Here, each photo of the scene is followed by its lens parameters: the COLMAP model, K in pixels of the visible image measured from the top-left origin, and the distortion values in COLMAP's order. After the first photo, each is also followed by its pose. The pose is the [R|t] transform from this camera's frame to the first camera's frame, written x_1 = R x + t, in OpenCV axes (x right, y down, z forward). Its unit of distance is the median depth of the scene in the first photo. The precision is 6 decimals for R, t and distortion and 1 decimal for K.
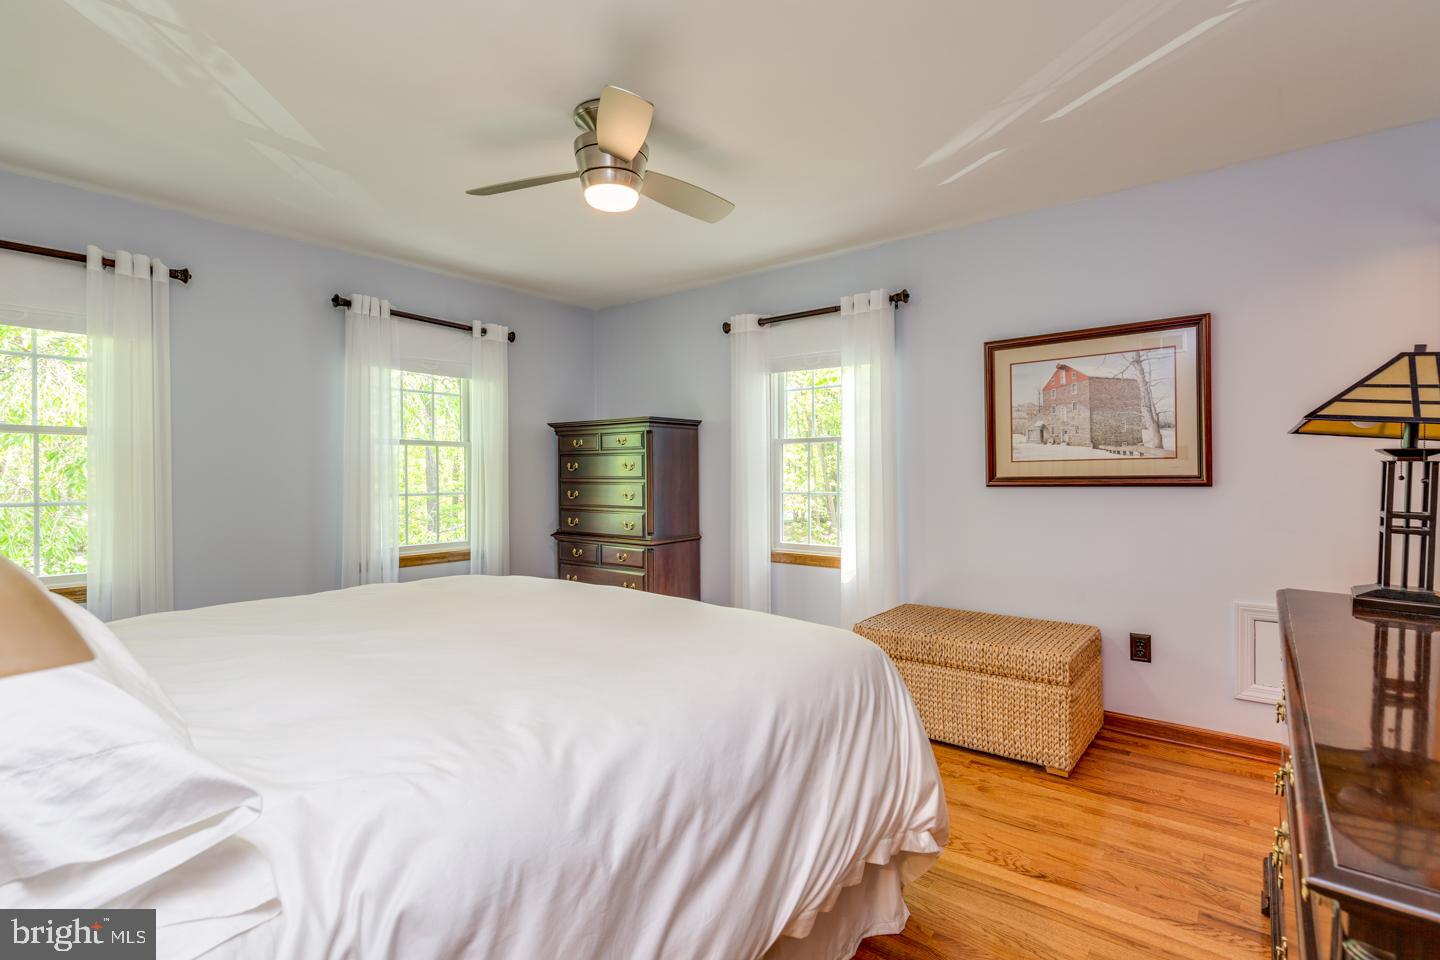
lens RADIAL K [[676.7, 0, 720.0], [0, 676.7, 480.0], [0, 0, 1]] dist [-0.000233, 0.000114]
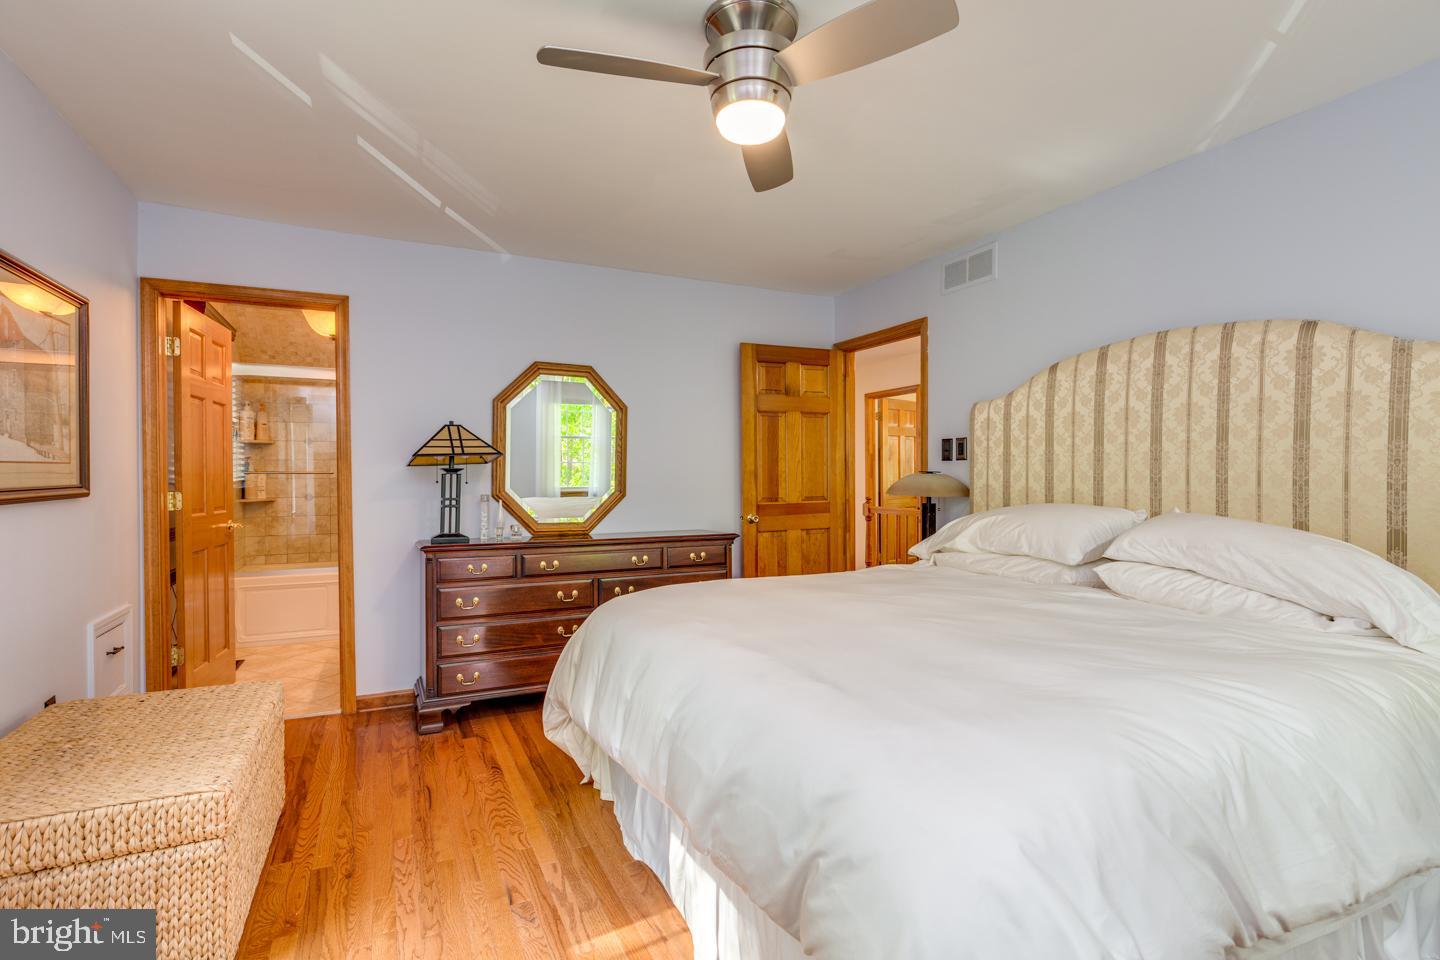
lens RADIAL K [[676.7, 0, 720.0], [0, 676.7, 480.0], [0, 0, 1]] dist [-0.000233, 0.000114]
pose [[-0.900863, 0.002415, 0.434096, -0.684476], [0.009218, 0.999865, 0.013567, -0.028935], [-0.434005, 0.016224, -0.900764, 2.535693]]
